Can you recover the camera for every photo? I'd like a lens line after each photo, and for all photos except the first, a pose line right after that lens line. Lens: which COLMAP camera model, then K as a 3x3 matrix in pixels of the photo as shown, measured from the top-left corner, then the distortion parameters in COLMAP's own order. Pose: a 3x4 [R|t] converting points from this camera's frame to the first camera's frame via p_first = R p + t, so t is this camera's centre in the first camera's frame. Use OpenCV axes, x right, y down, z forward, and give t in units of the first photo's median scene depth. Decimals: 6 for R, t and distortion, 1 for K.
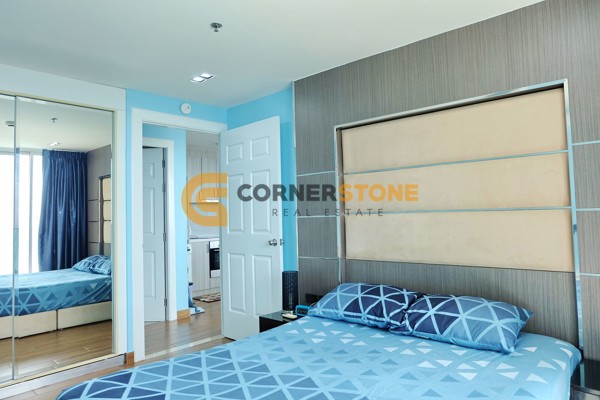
lens RADIAL K [[416.2, 0, 302.8], [0, 416.2, 193.4], [0, 0, 1]] dist [-0.023202, 0.003121]
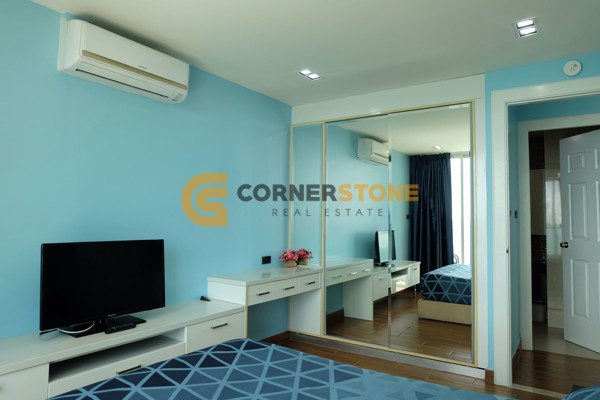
lens RADIAL K [[416.2, 0, 302.8], [0, 416.2, 193.4], [0, 0, 1]] dist [-0.023202, 0.003121]
pose [[0.142511, -0.028865, -0.989372, 0.415018], [0.037080, 0.999029, -0.023806, 0.015193], [0.989098, -0.033293, 0.143443, 0.501982]]
